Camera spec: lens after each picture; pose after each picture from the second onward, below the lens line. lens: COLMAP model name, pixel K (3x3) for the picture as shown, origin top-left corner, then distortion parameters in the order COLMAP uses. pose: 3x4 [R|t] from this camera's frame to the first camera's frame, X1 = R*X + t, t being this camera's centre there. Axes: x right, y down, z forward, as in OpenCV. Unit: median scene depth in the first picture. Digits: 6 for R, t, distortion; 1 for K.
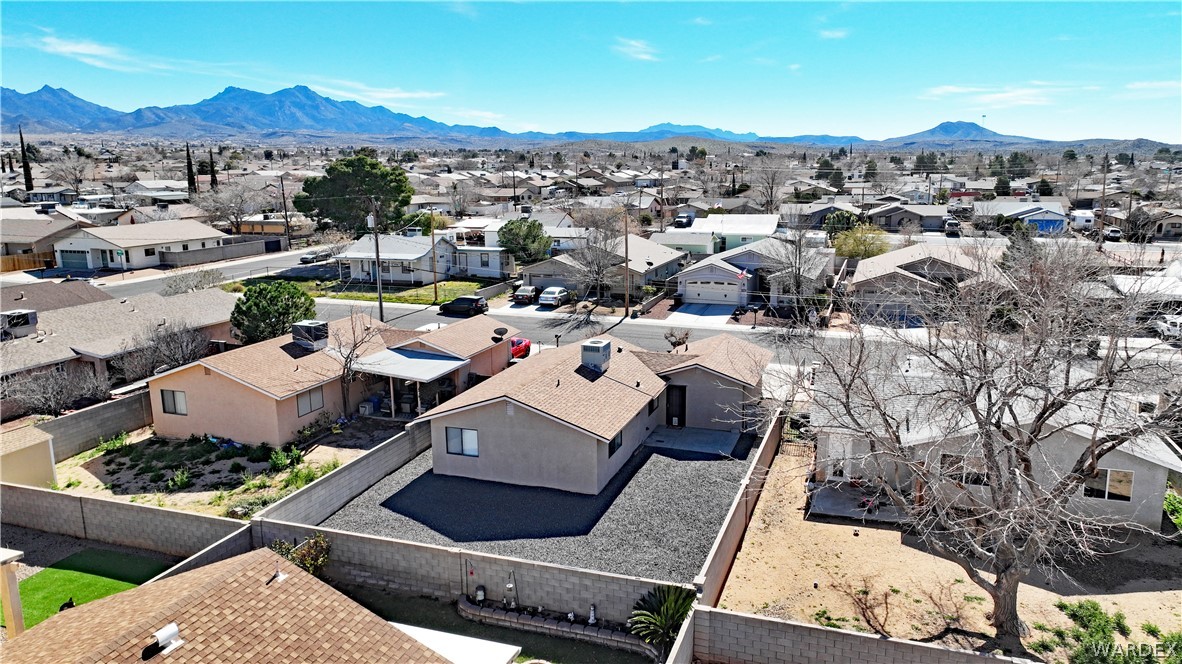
lens RADIAL K [[833.5, 0, 597.7], [0, 833.5, 331.2], [0, 0, 1]] dist [-0.000055, 0.014377]
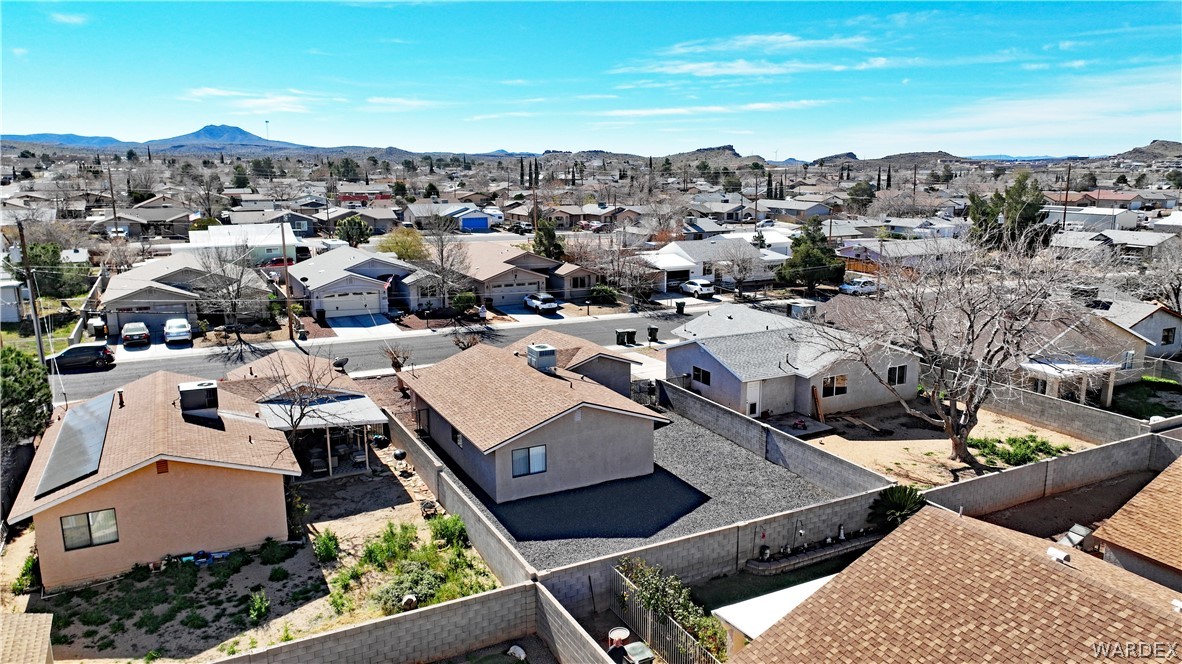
lens RADIAL K [[833.5, 0, 596.5], [0, 833.5, 338.4], [0, 0, 1]] dist [-0.000055, 0.014377]
pose [[0.682543, -0.144148, 0.716489, -0.273889], [0.141163, 0.987898, 0.064277, -0.021383], [-0.717083, 0.057269, 0.694631, 0.088657]]
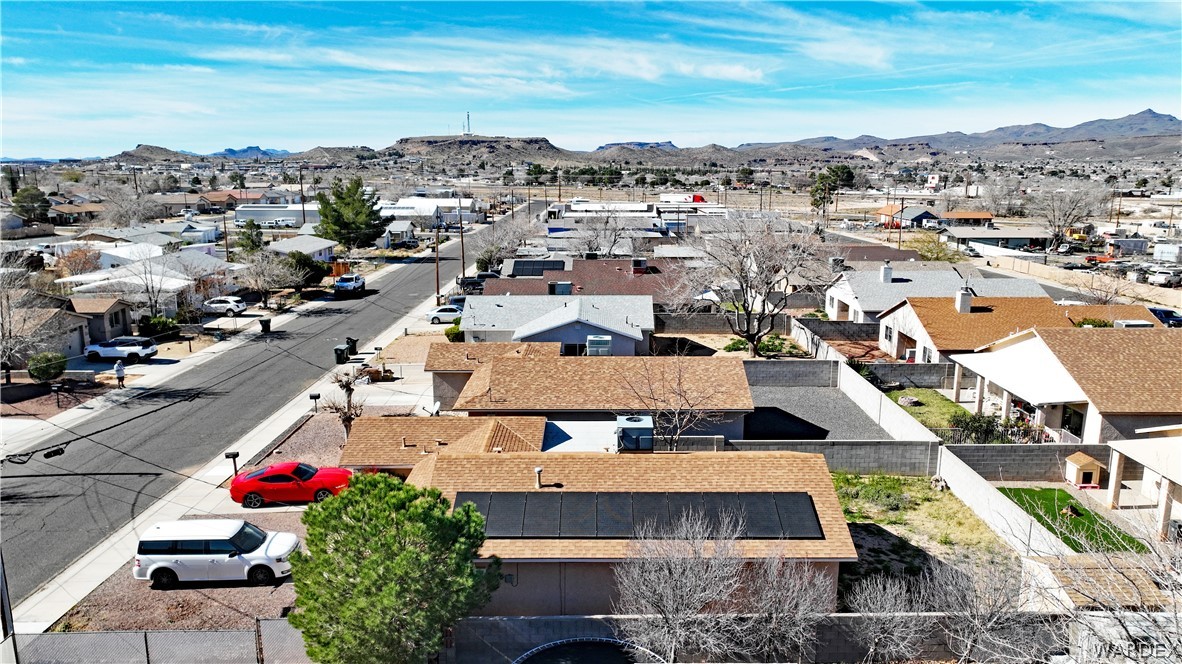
lens RADIAL K [[833.5, 0, 593.6], [0, 833.5, 333.0], [0, 0, 1]] dist [-0.000055, 0.014377]
pose [[-0.335639, -0.178553, 0.924914, -0.403461], [0.186209, 0.949921, 0.250953, -0.108311], [-0.923403, 0.256456, -0.285582, 0.519936]]
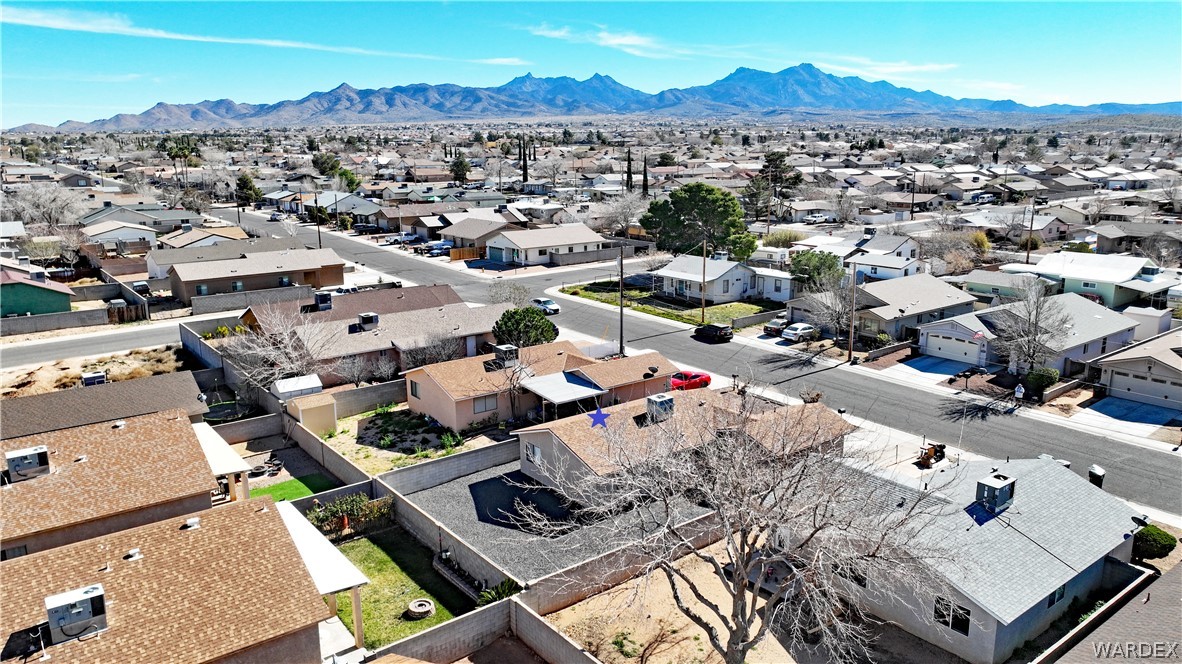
lens RADIAL K [[833.5, 0, 593.3], [0, 833.5, 328.4], [0, 0, 1]] dist [-0.000055, 0.014377]
pose [[0.842049, 0.122476, -0.525312, 0.221616], [-0.109976, 0.992406, 0.055093, -0.058247], [0.528071, 0.011381, 0.849124, -0.051205]]
